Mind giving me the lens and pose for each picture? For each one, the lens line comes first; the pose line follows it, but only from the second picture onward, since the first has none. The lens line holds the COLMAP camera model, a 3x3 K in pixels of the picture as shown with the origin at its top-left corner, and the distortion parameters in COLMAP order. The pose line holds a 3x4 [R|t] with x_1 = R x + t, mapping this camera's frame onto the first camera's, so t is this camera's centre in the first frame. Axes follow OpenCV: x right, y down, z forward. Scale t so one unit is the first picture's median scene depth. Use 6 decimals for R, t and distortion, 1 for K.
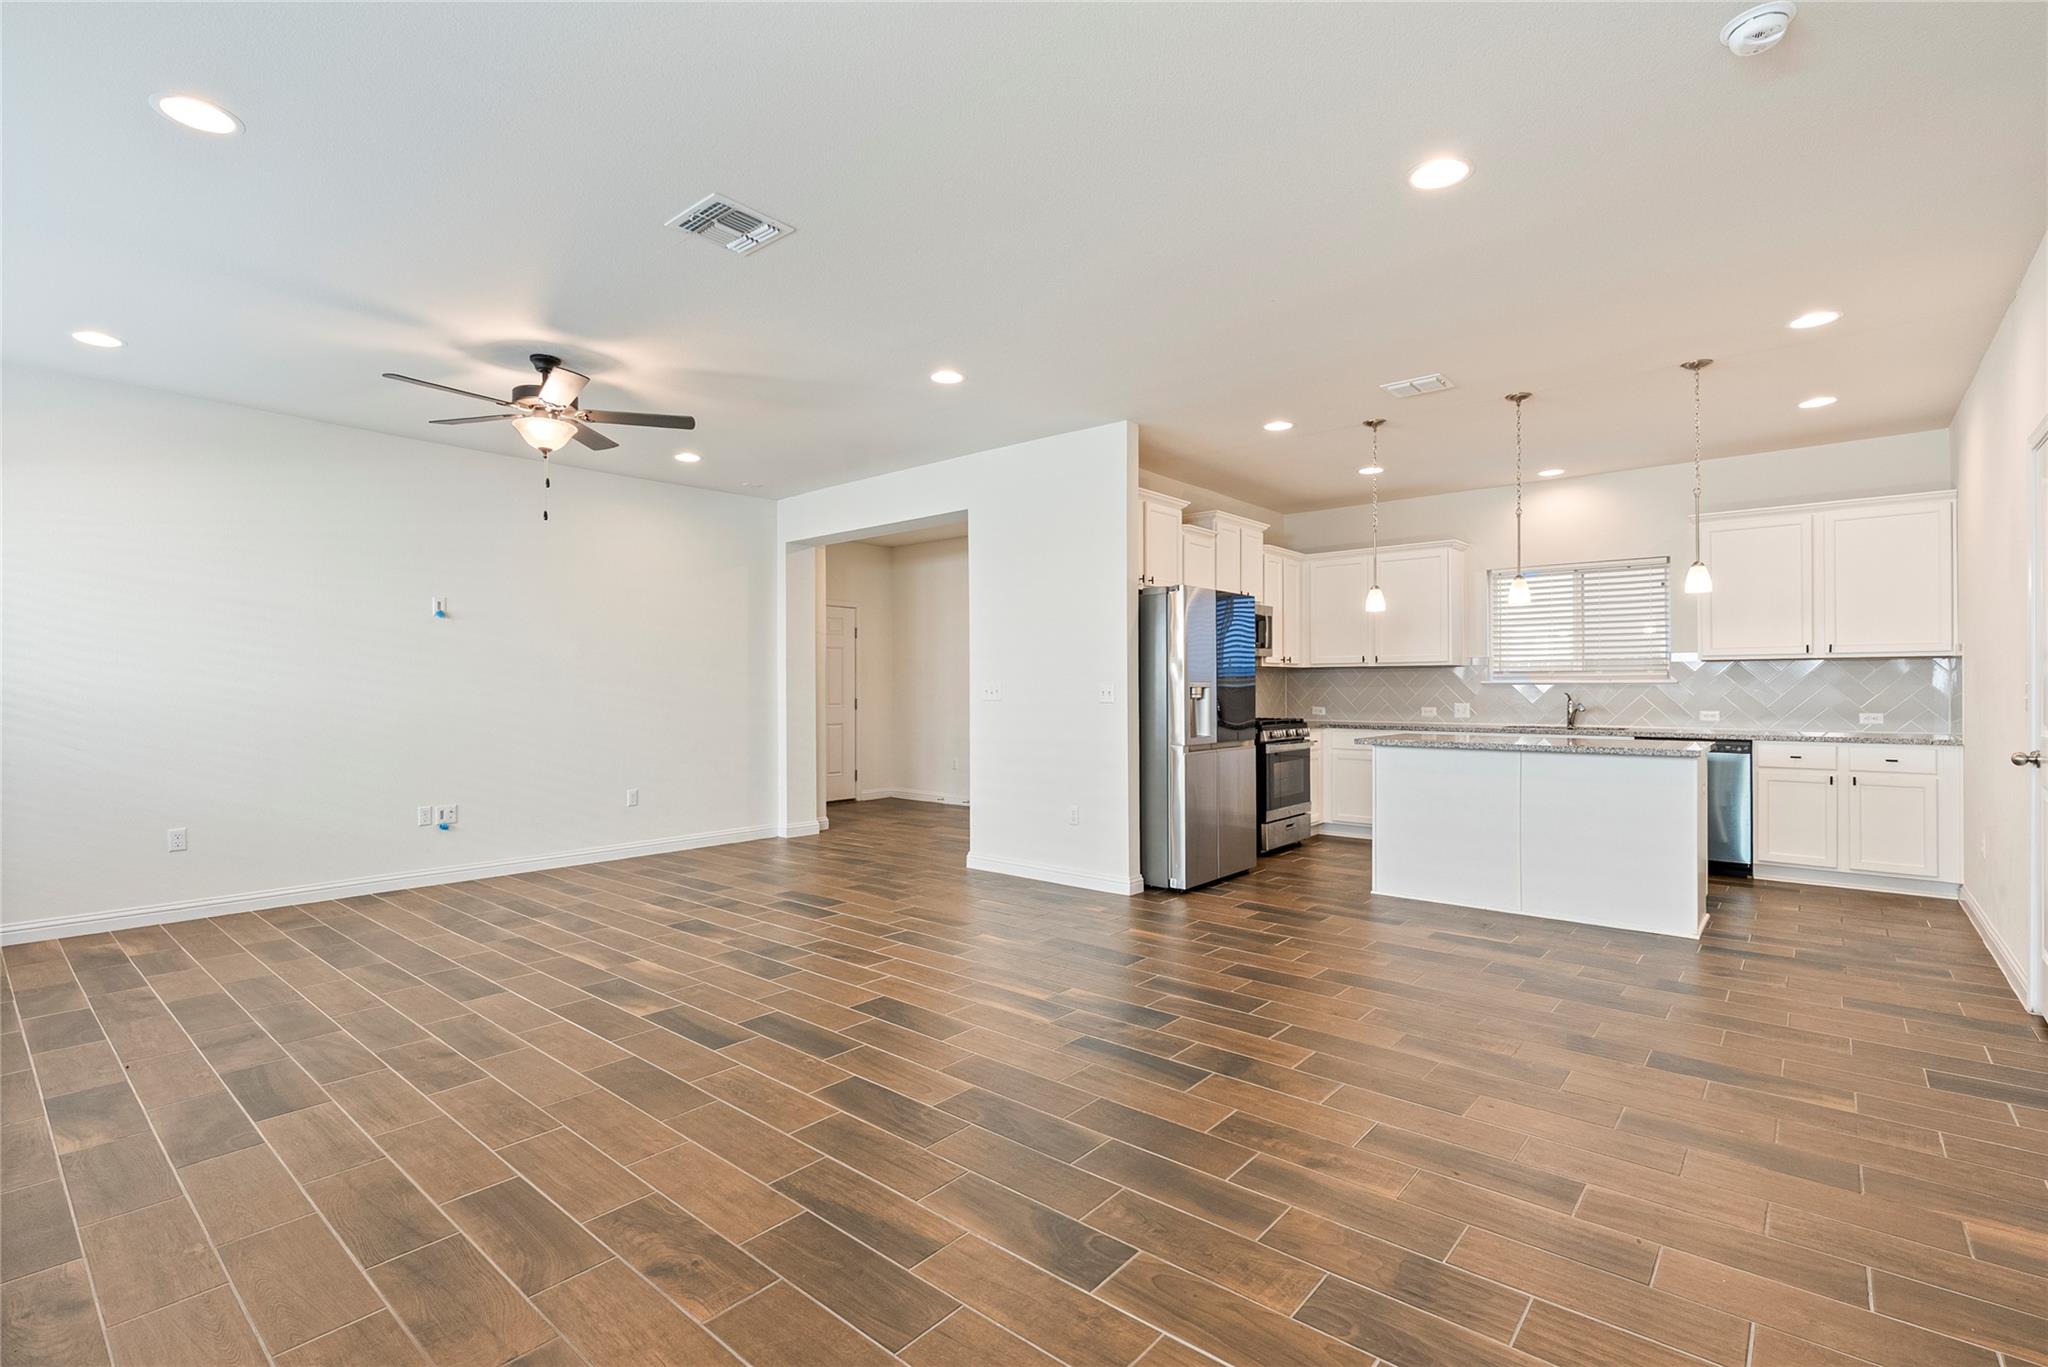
lens RADIAL K [[927.2, 0, 1023.4], [0, 927.2, 682.5], [0, 0, 1]] dist [-0.005146, -0.000431]
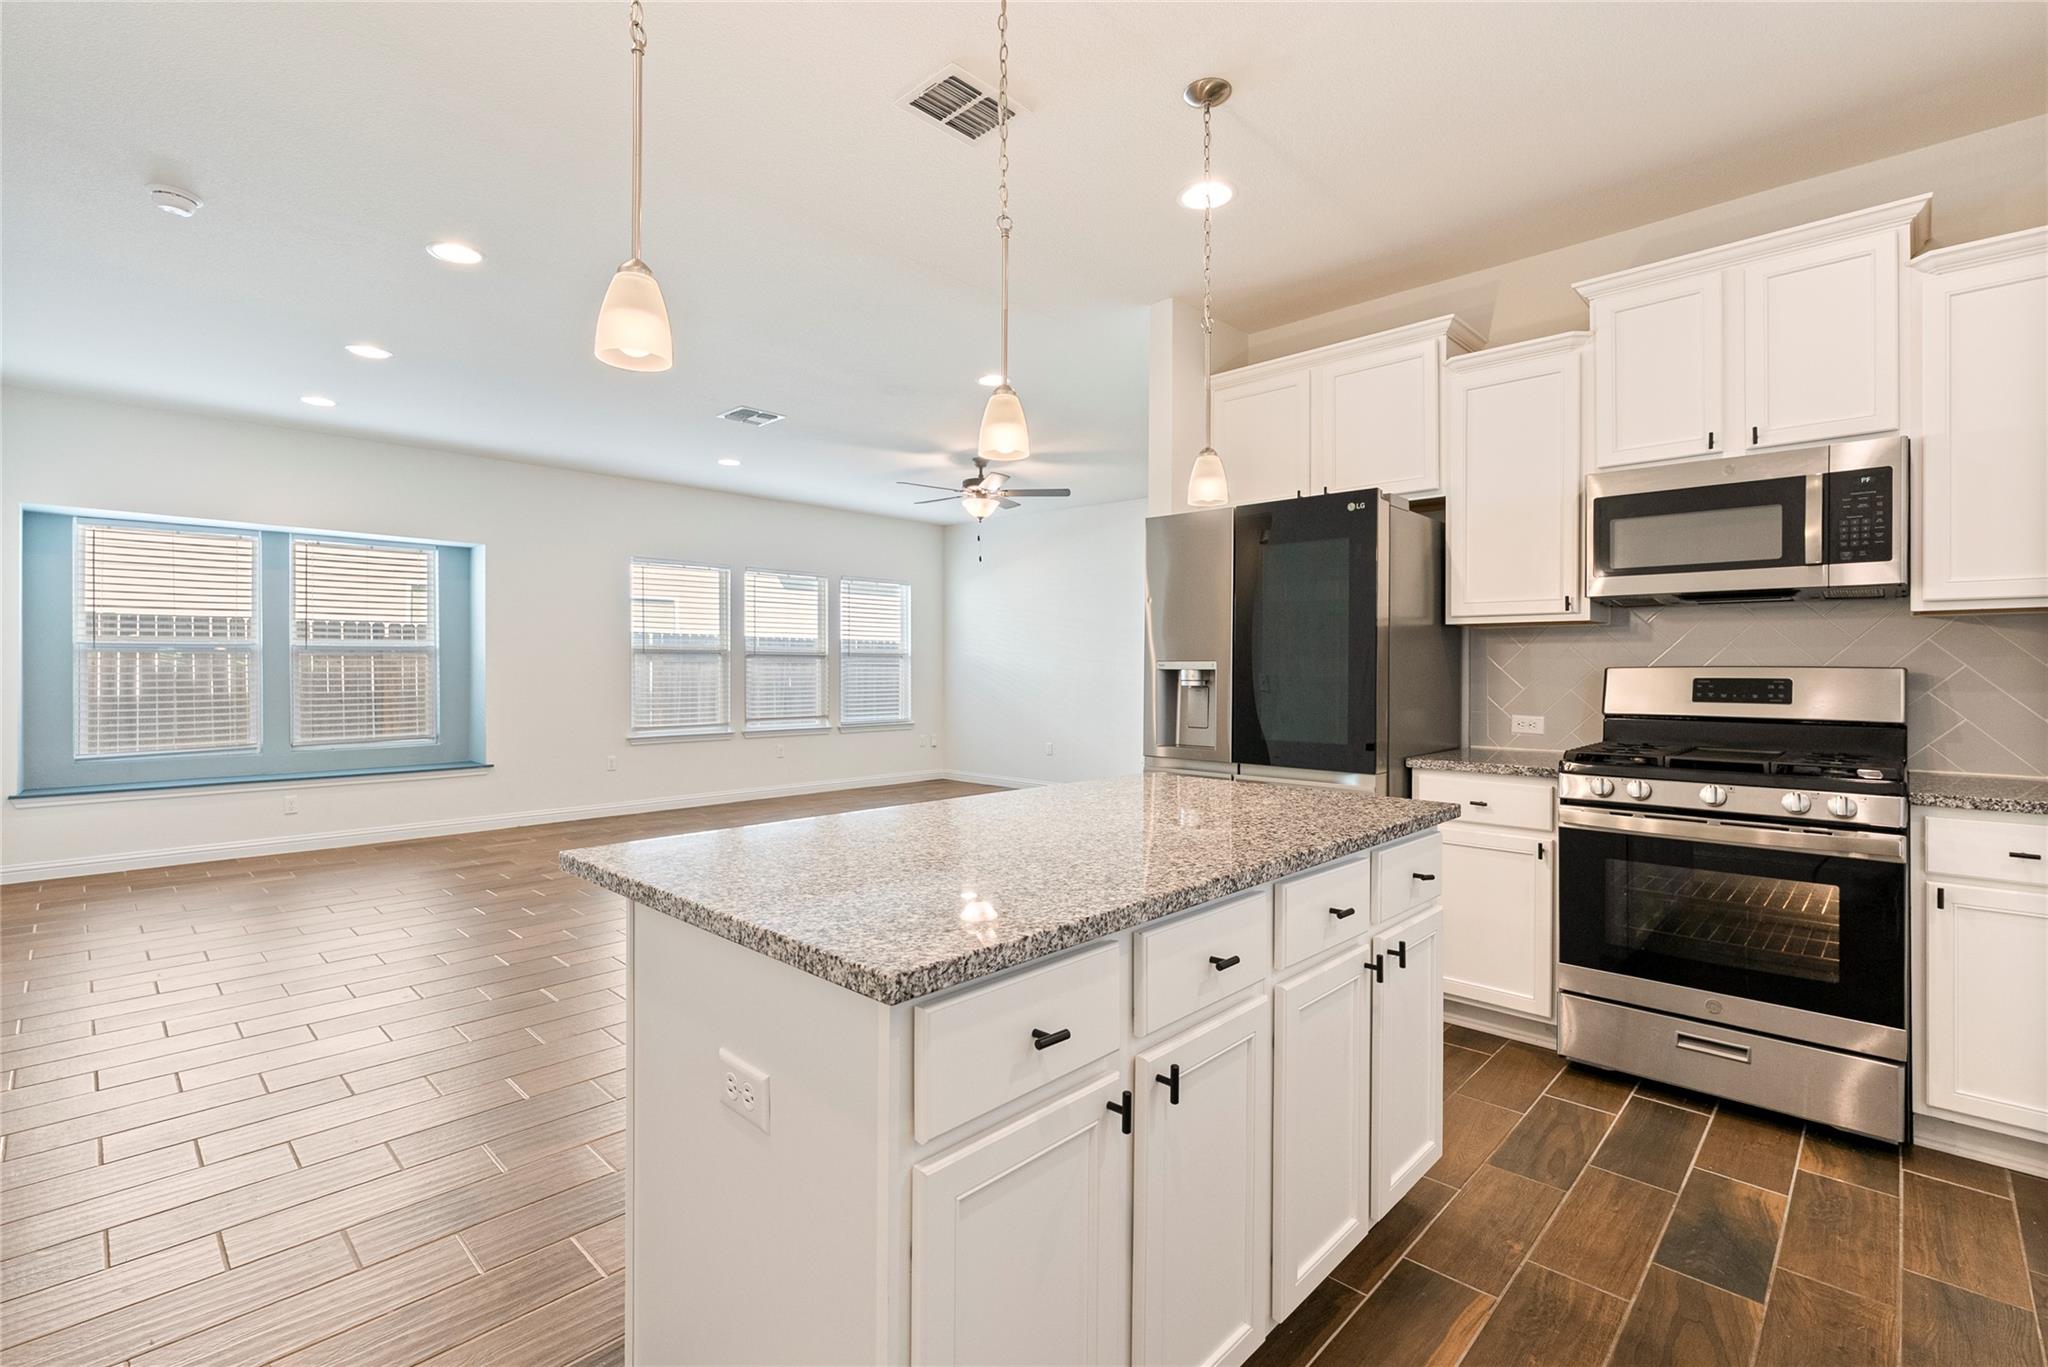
lens RADIAL K [[927.2, 0, 1016.5], [0, 927.2, 668.6], [0, 0, 1]] dist [-0.005146, -0.000431]
pose [[-0.061593, 0.002556, -0.998098, 0.714677], [0.003467, 0.999991, 0.002347, 0.001985], [0.998095, -0.003316, -0.061601, 0.790892]]
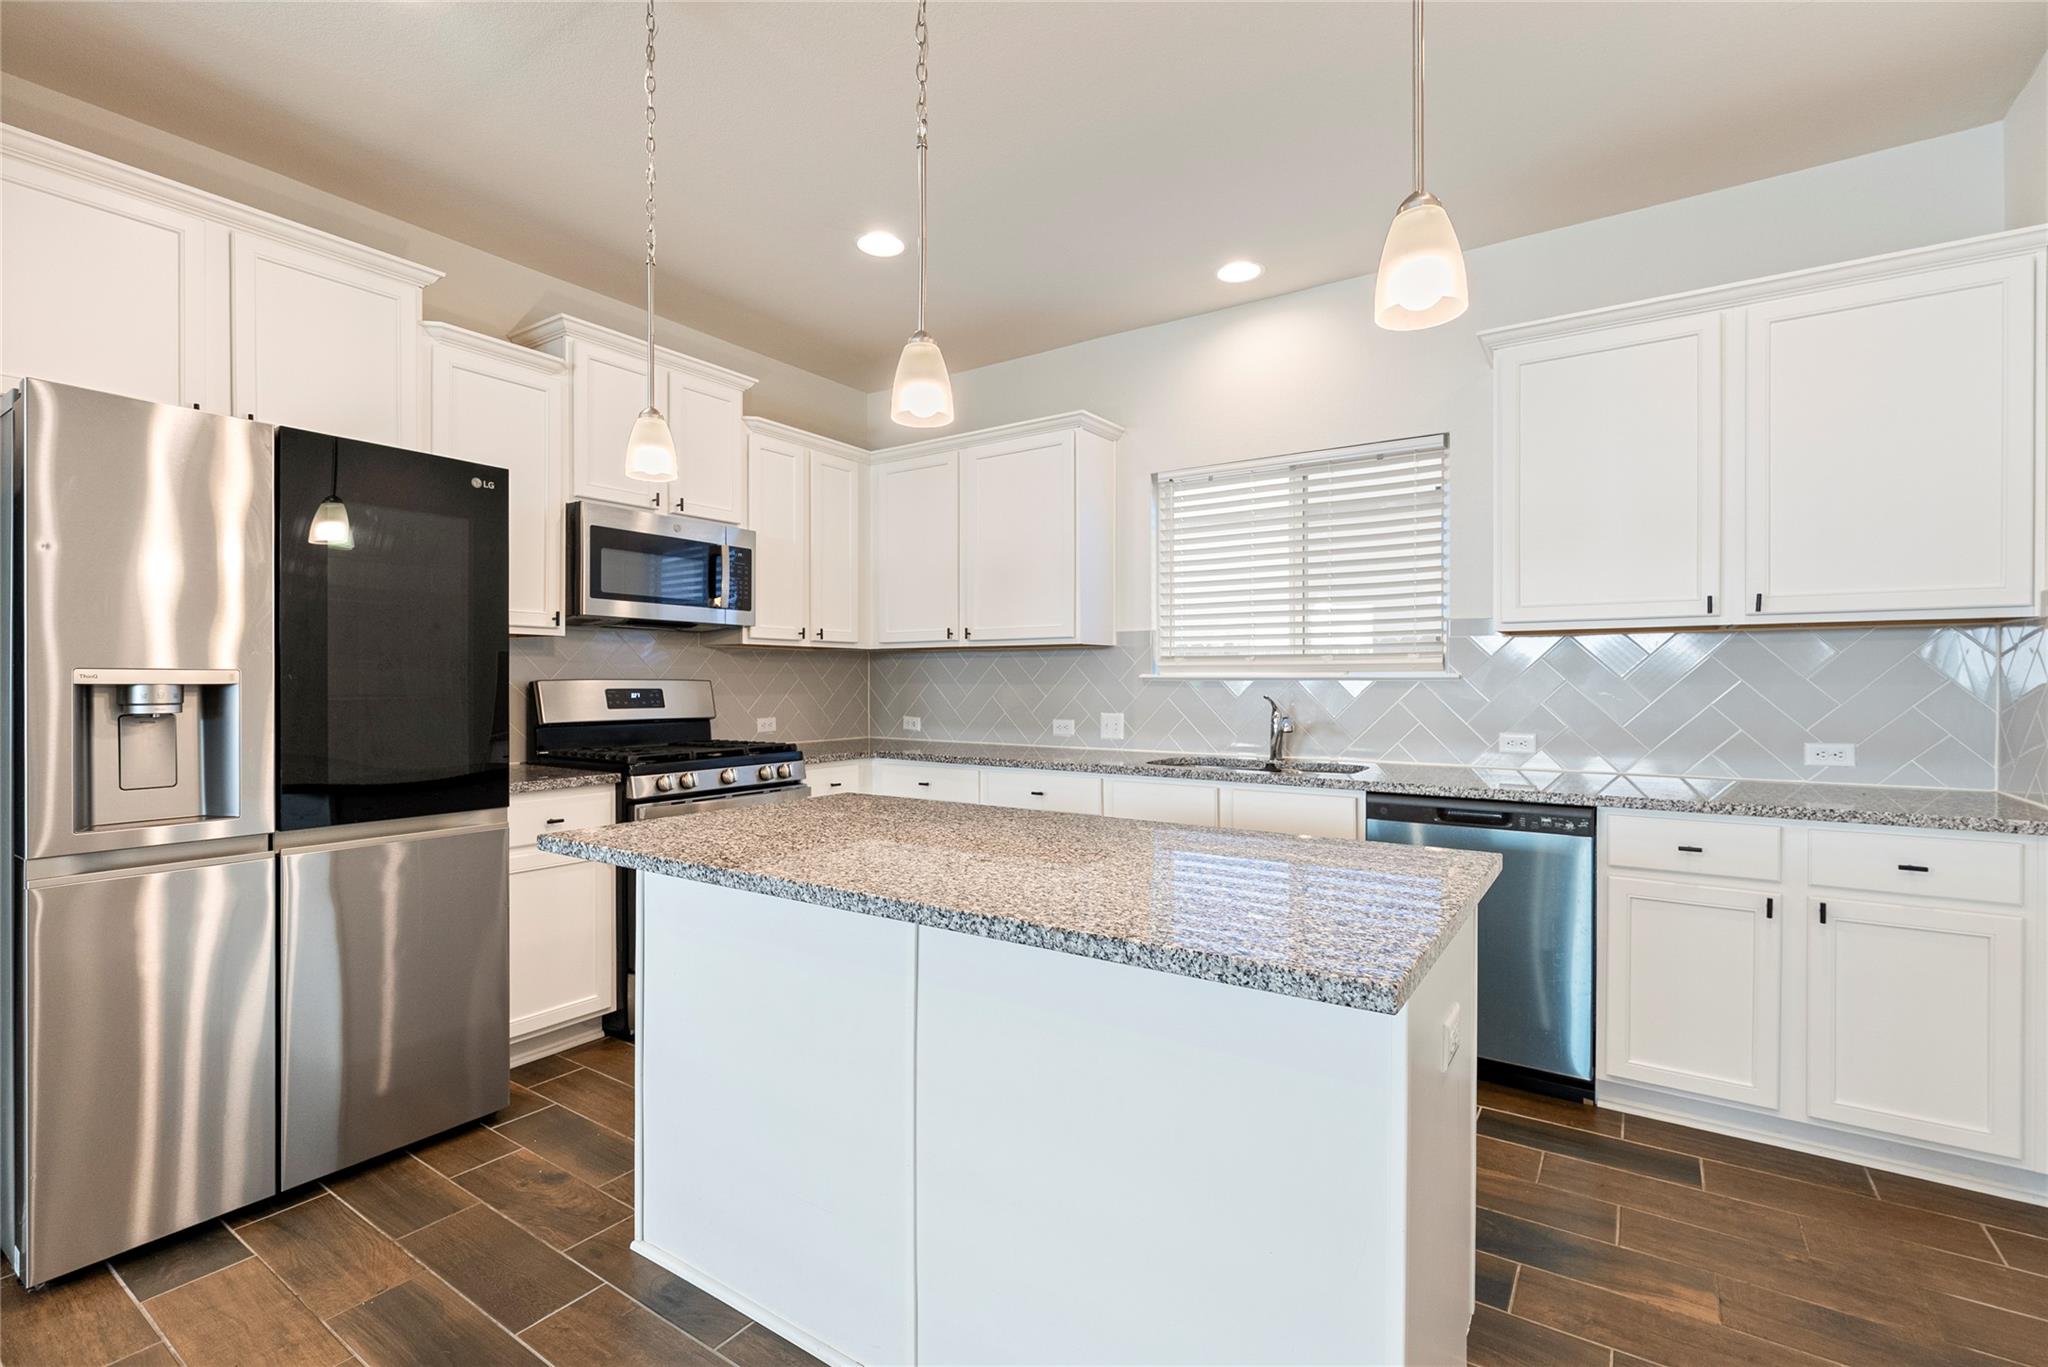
lens RADIAL K [[927.2, 0, 1011.4], [0, 927.2, 686.4], [0, 0, 1]] dist [-0.005146, -0.000431]
pose [[0.993841, 0.002780, 0.110777, 0.409420], [-0.003923, 0.999941, 0.010105, 0.000892], [-0.110742, -0.010477, 0.993794, 0.525642]]
